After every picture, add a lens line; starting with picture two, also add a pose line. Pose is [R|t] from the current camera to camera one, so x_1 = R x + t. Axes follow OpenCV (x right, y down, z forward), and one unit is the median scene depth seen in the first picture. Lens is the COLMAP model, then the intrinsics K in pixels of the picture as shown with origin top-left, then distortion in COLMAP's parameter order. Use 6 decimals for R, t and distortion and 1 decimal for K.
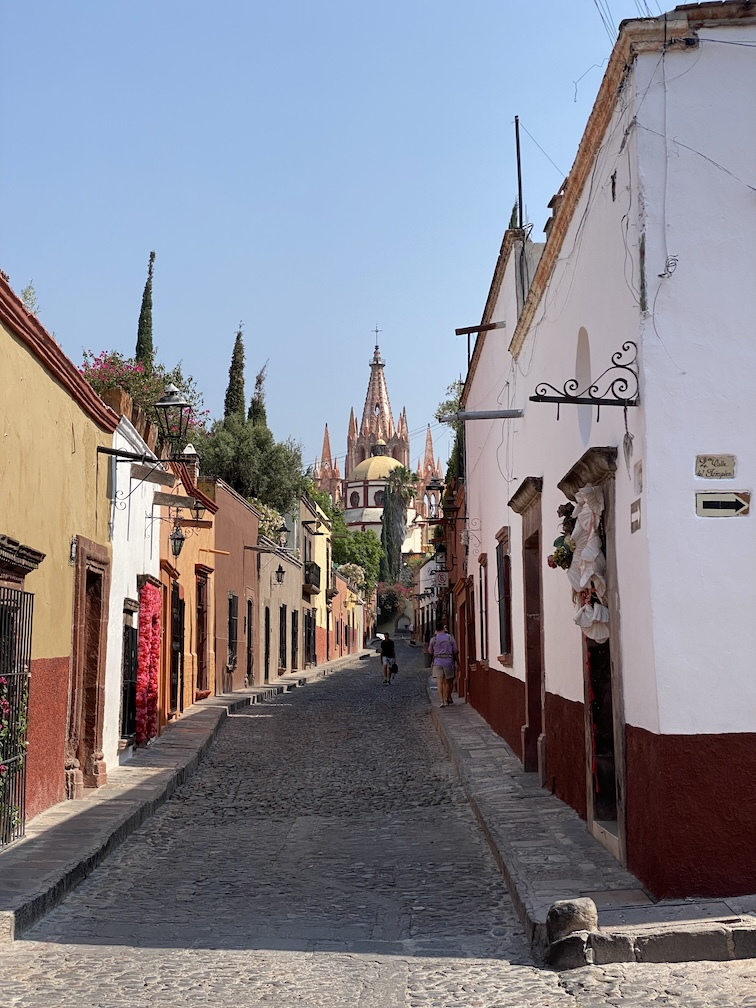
lens RADIAL K [[1515.3, 0, 378.0], [0, 1515.3, 504.0], [0, 0, 1]] dist [0.138306, -0.077853]
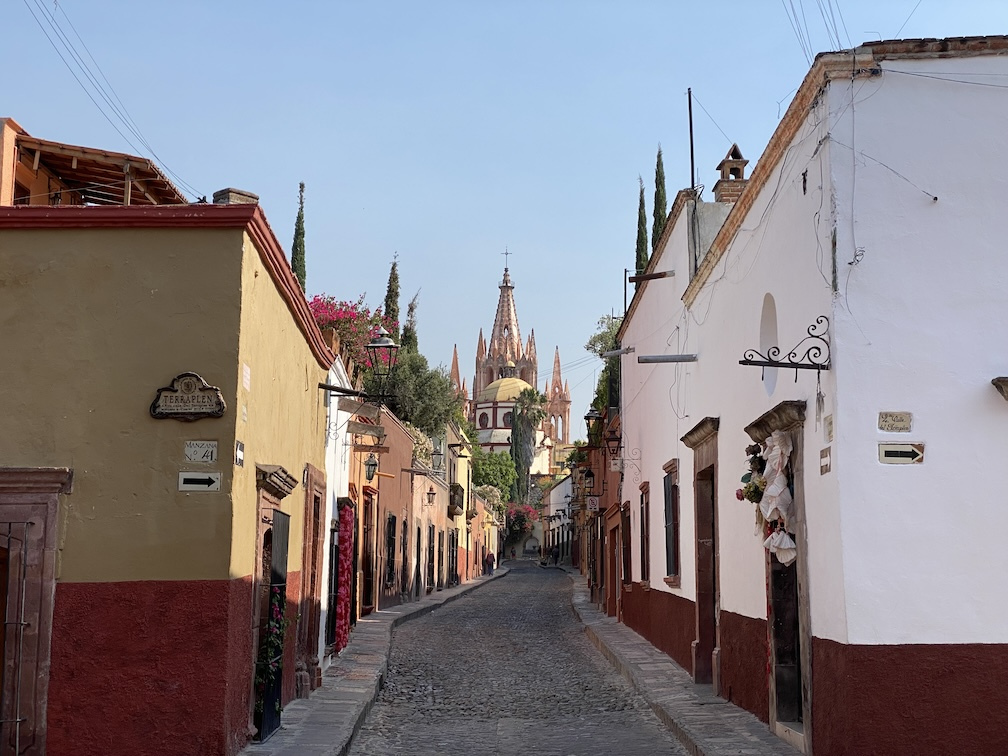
lens RADIAL K [[1515.3, 0, 504.0], [0, 1515.3, 378.0], [0, 0, 1]] dist [0.138306, -0.077853]
pose [[0.999869, 0.016071, 0.001925, -0.045664], [-0.016006, 0.999414, -0.030263, -0.008851], [-0.002410, 0.030228, 0.999540, -0.105007]]
